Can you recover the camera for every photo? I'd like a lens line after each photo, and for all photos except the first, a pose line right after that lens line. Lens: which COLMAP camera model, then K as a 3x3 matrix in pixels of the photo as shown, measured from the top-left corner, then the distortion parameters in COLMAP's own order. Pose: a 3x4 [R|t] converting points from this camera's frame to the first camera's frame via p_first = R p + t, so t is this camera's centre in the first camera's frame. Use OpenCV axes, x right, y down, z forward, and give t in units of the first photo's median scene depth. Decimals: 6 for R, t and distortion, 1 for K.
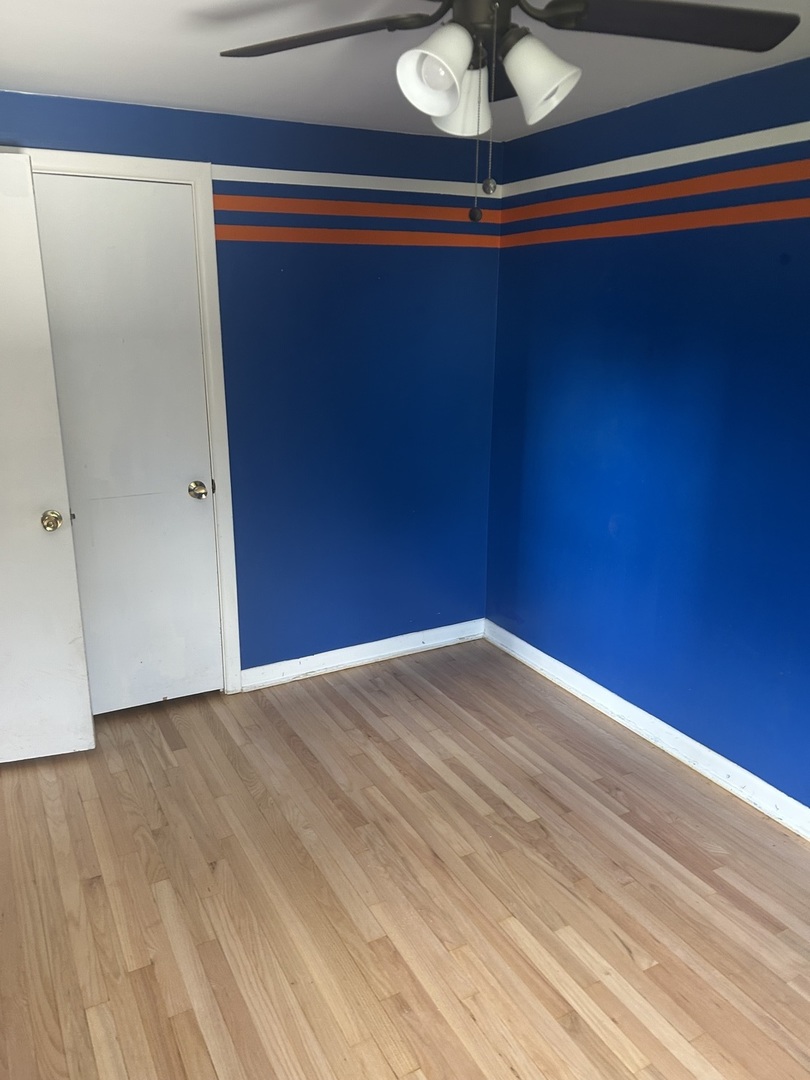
lens RADIAL K [[816.8, 0, 409.3], [0, 816.8, 538.7], [0, 0, 1]] dist [0.046862, -0.042392]
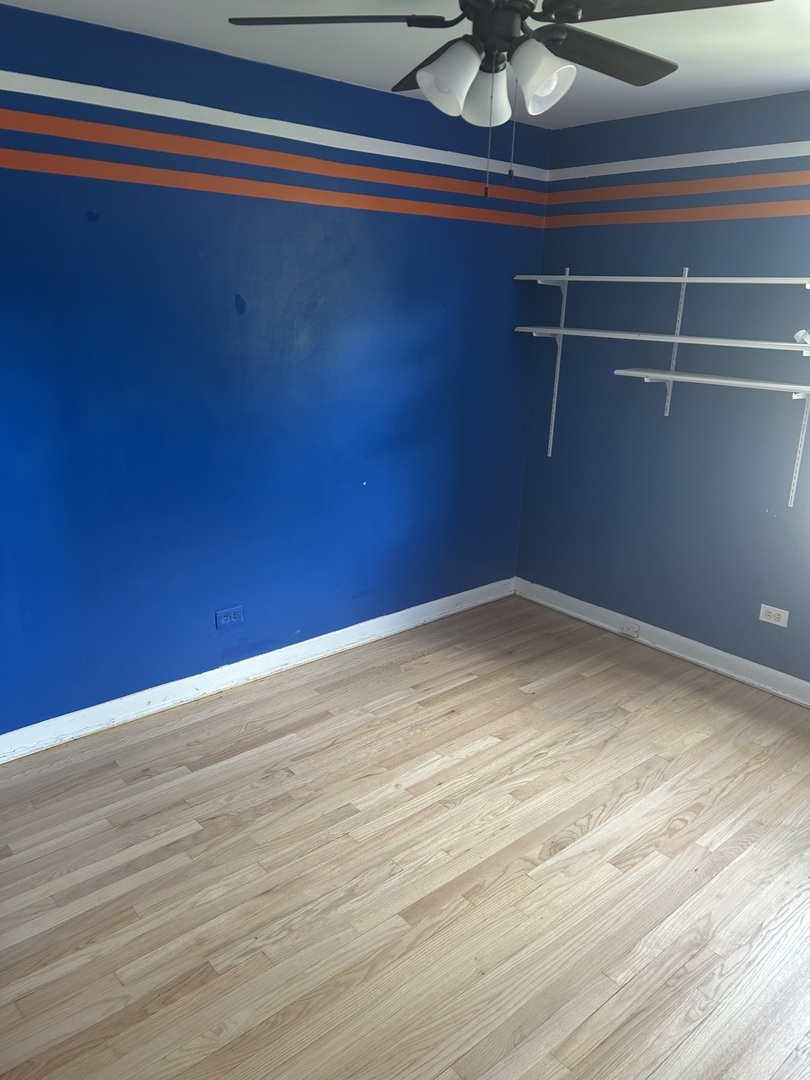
lens RADIAL K [[816.8, 0, 409.3], [0, 816.8, 538.7], [0, 0, 1]] dist [0.046862, -0.042392]
pose [[-0.226315, -0.298601, 0.927156, -0.733363], [0.235162, 0.906947, 0.349495, -0.236269], [-0.945241, 0.297128, -0.135036, 0.902244]]
